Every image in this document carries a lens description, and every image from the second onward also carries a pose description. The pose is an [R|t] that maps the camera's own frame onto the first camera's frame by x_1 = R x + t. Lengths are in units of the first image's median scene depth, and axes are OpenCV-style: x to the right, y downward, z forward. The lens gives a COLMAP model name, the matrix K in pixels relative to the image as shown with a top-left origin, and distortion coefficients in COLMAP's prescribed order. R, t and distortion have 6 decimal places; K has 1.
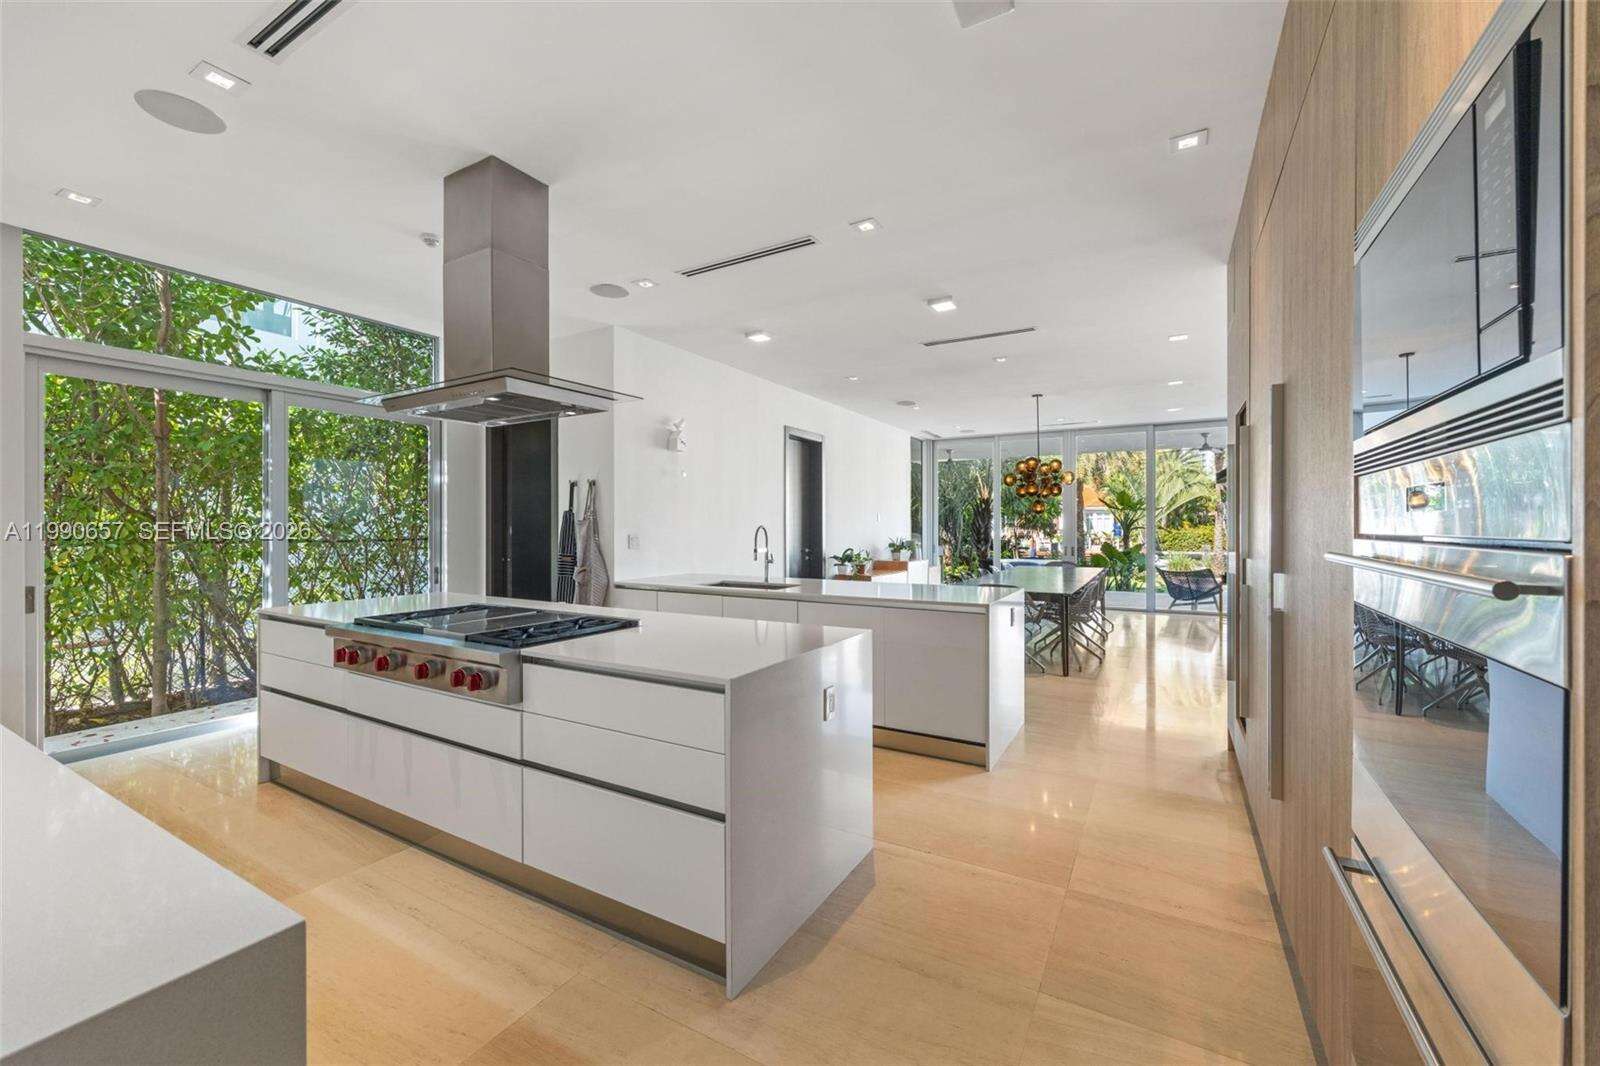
lens RADIAL K [[635.8, 0, 800.0], [0, 635.8, 533.0], [0, 0, 1]] dist [0.000072, 0.000005]
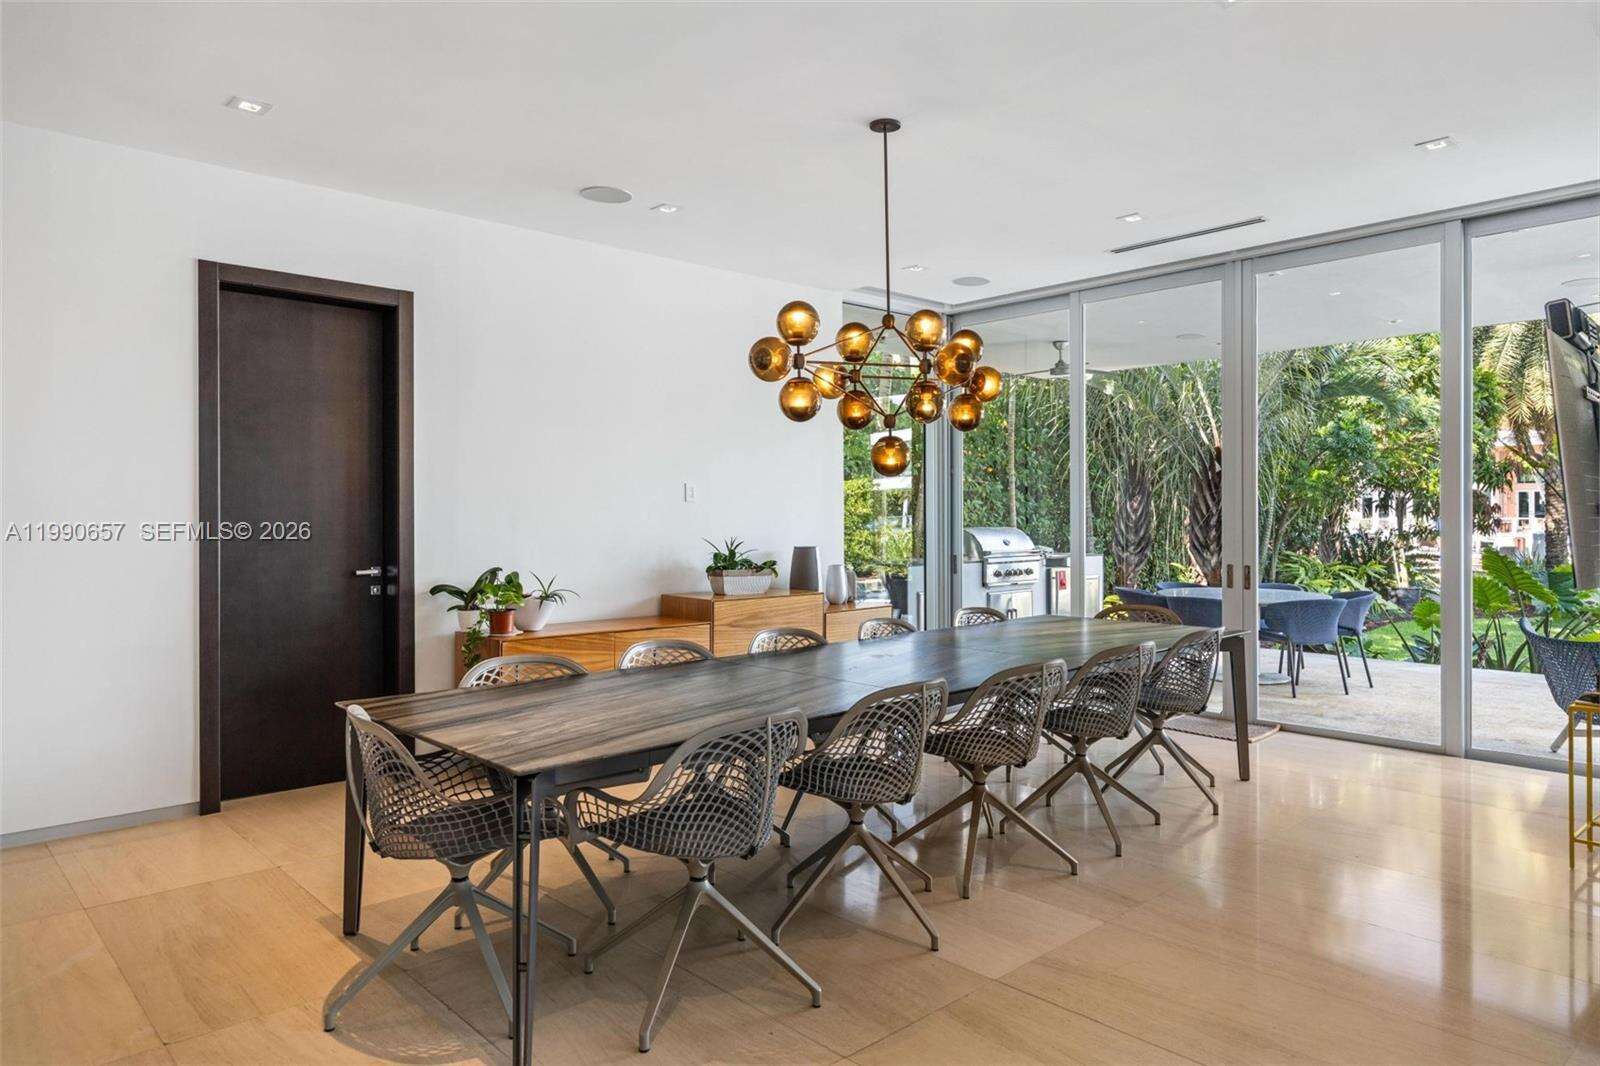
lens RADIAL K [[1031.0, 0, 800.0], [0, 1031.0, 533.0], [0, 0, 1]] dist [0.003641, 0.002819]
pose [[0.953548, 0.005550, -0.301191, 0.240113], [-0.001648, 0.999911, 0.013205, -0.003712], [0.301238, -0.012096, 0.953472, 0.222715]]
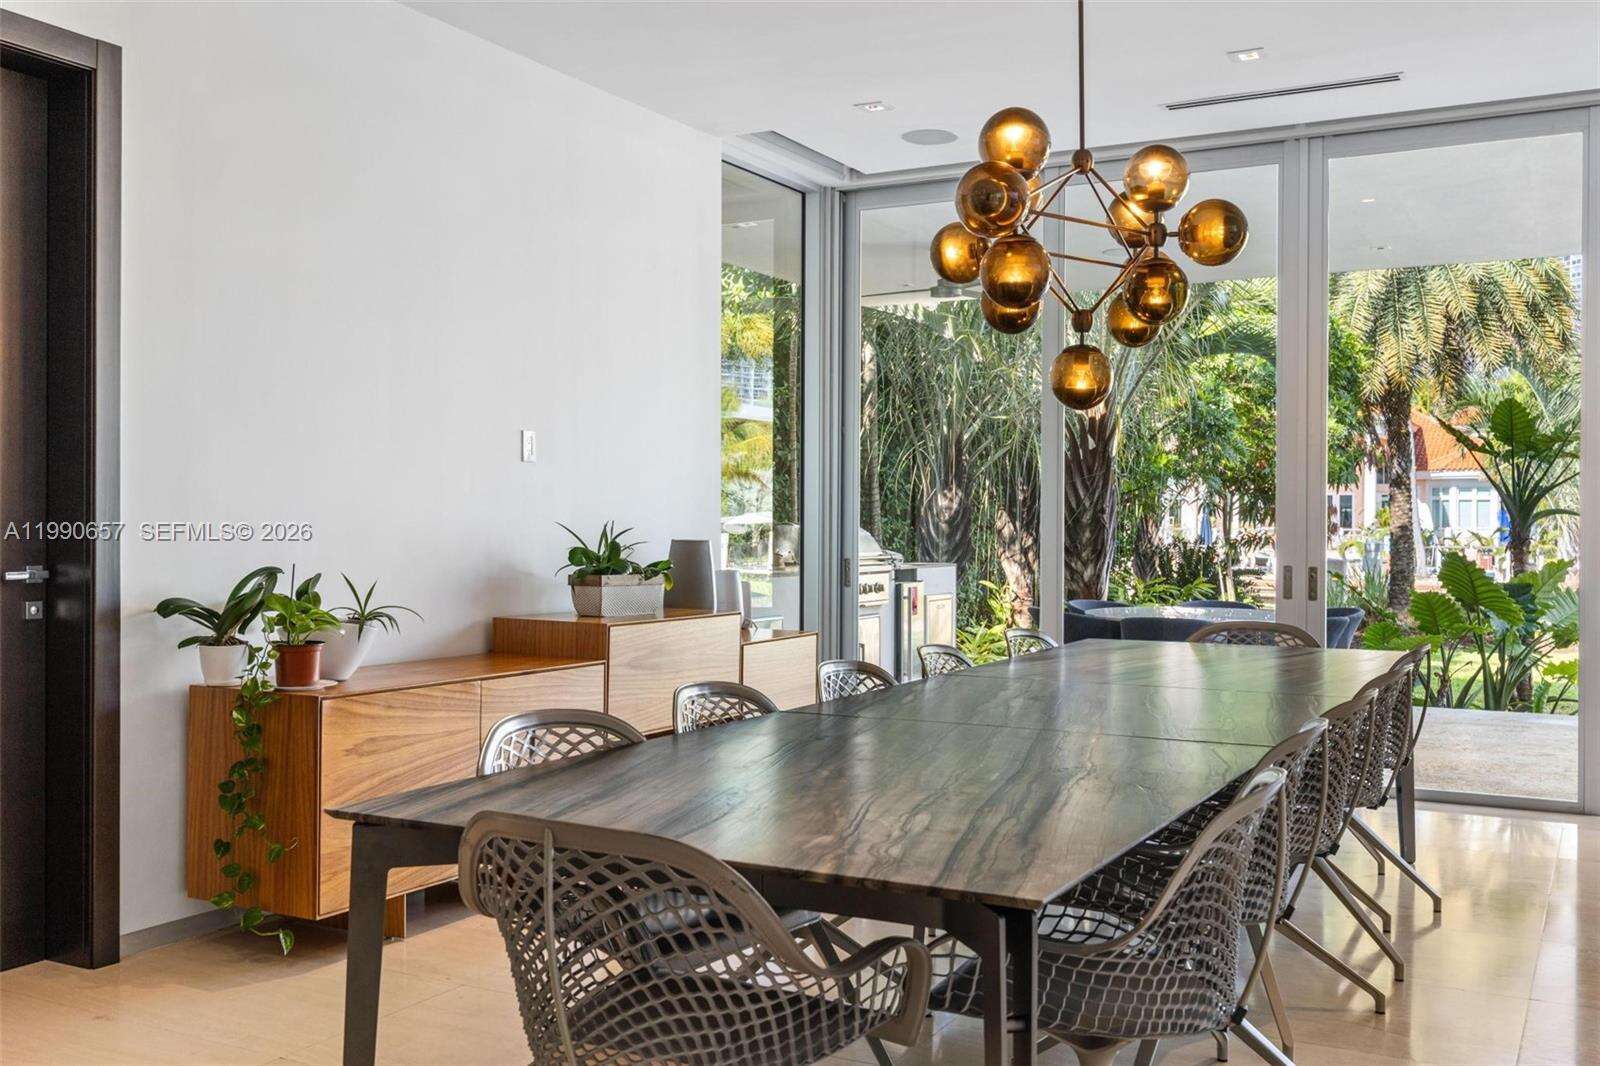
lens RADIAL K [[1523.3, 0, 800.0], [0, 1523.3, 533.0], [0, 0, 1]] dist [0.016337, -0.009555]
pose [[0.999595, 0.006312, 0.027759, 0.128953], [-0.006321, 0.999980, 0.000250, 0.005647], [-0.027757, -0.000426, 0.999615, 0.238736]]
